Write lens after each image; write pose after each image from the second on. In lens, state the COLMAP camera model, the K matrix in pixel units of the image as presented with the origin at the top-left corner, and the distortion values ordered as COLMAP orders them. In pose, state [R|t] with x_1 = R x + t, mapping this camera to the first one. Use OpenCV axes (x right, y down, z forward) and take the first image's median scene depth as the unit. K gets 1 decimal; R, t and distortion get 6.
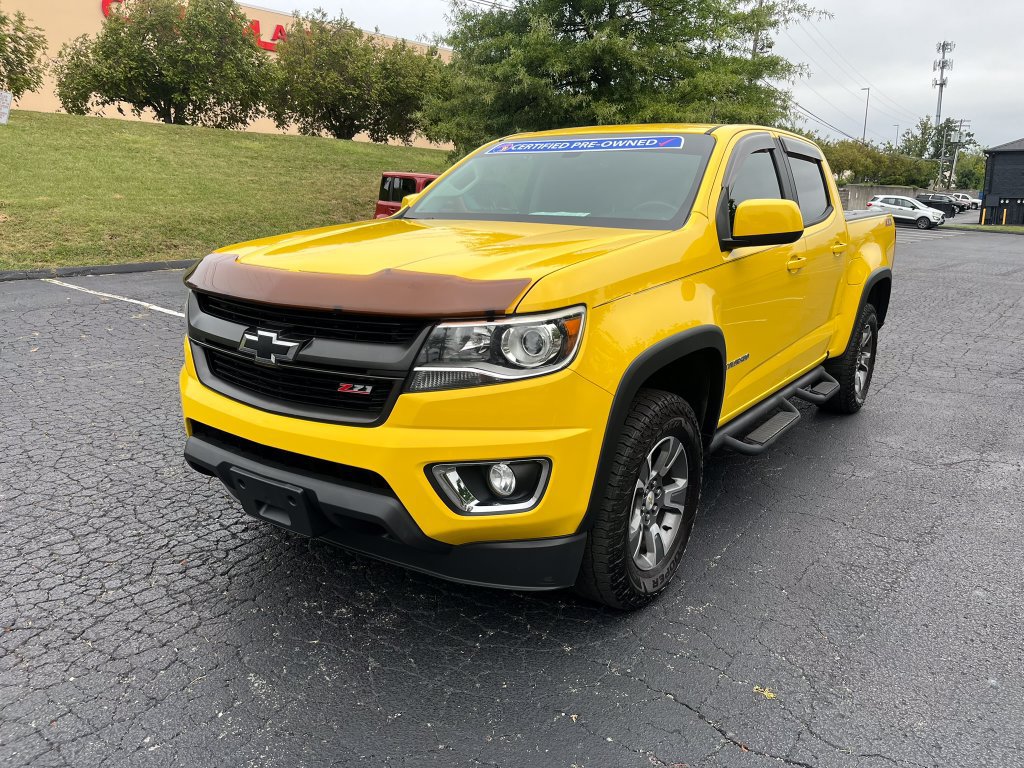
lens RADIAL K [[782.3, 0, 512.0], [0, 782.3, 384.0], [0, 0, 1]] dist [0.015733, -0.003292]
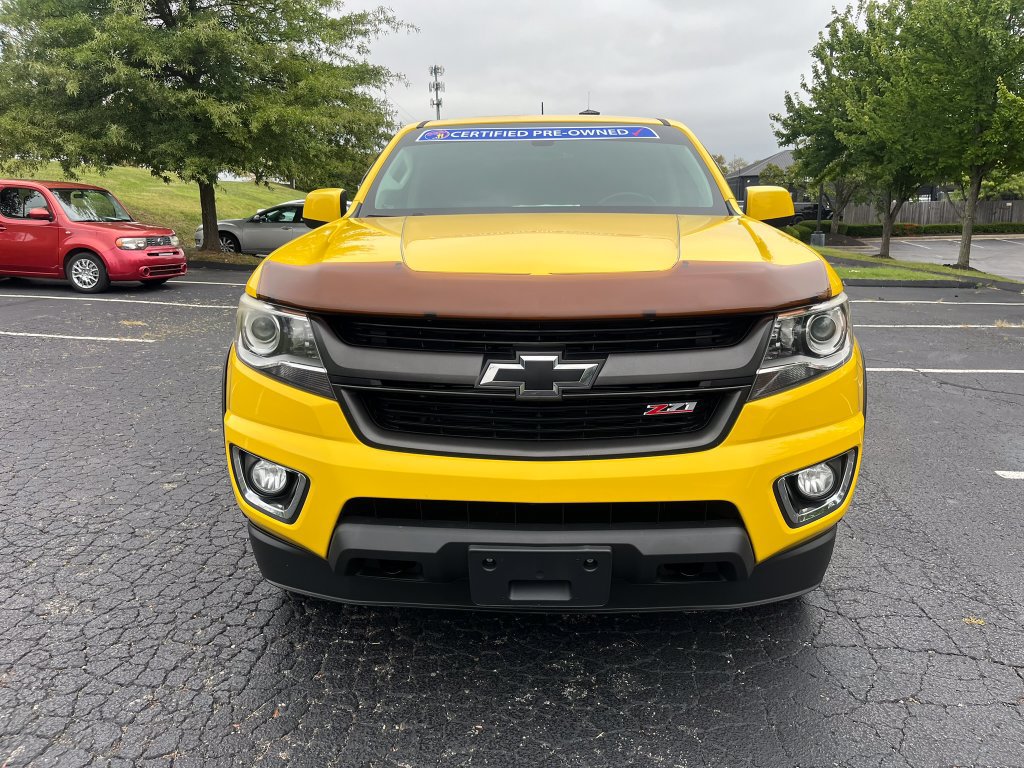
lens RADIAL K [[778.6, 0, 517.2], [0, 778.6, 382.6], [0, 0, 1]] dist [0.075184, -0.109675]
pose [[0.838395, -0.139601, 0.526882, -0.659148], [0.146685, 0.988771, 0.028570, -0.058632], [-0.524954, 0.053333, 0.849458, 0.331704]]
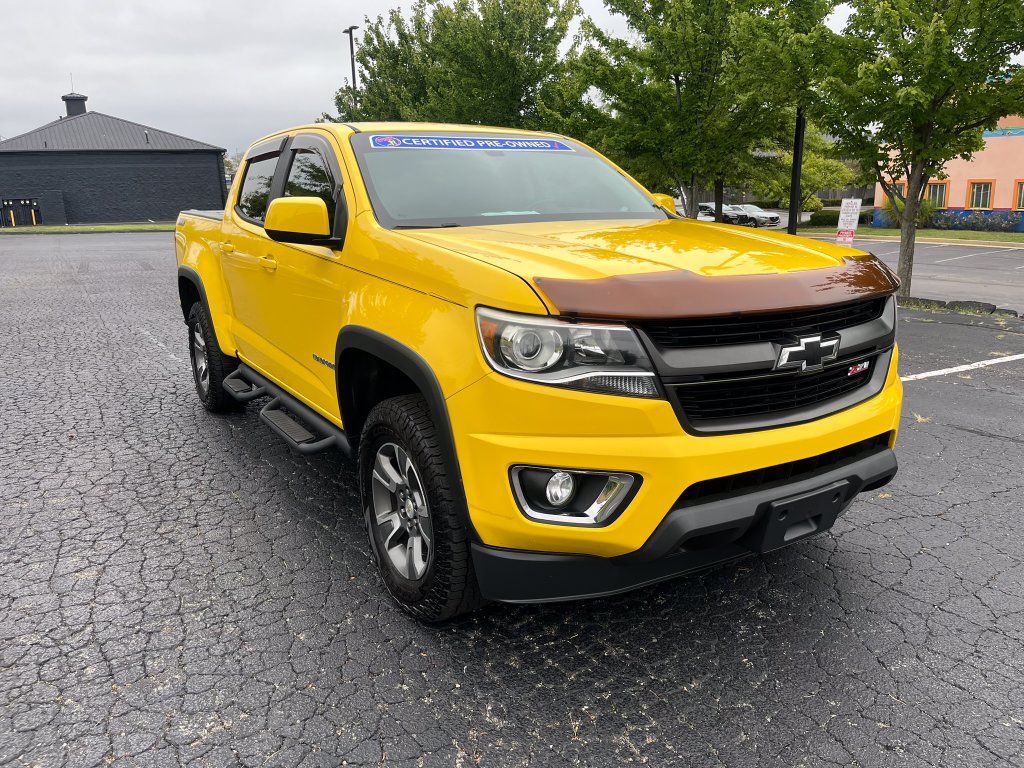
lens RADIAL K [[782.3, 0, 512.0], [0, 782.3, 384.0], [0, 0, 1]] dist [0.015733, -0.003292]
pose [[0.396734, -0.233616, 0.887708, -1.178407], [0.235254, 0.960650, 0.147673, -0.213562], [-0.887275, 0.150250, 0.436082, 0.822861]]
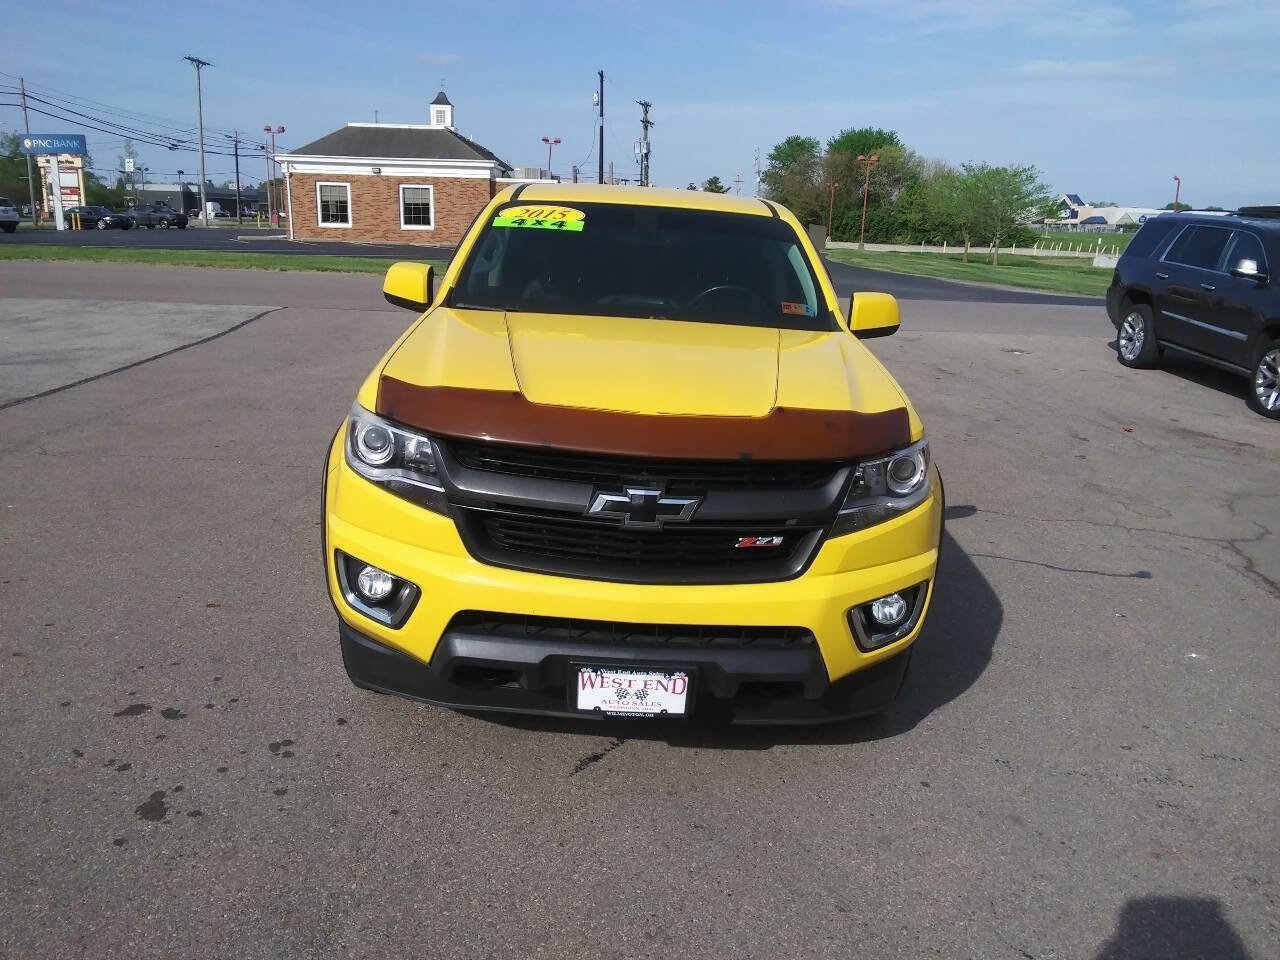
lens RADIAL K [[973.2, 0, 646.5], [0, 973.2, 478.3], [0, 0, 1]] dist [0.075184, -0.109675]
pose [[0.807685, -0.114928, 0.578305, -0.820430], [0.091338, 0.993367, 0.069847, -0.136428], [-0.582496, -0.003593, 0.812825, 0.135322]]
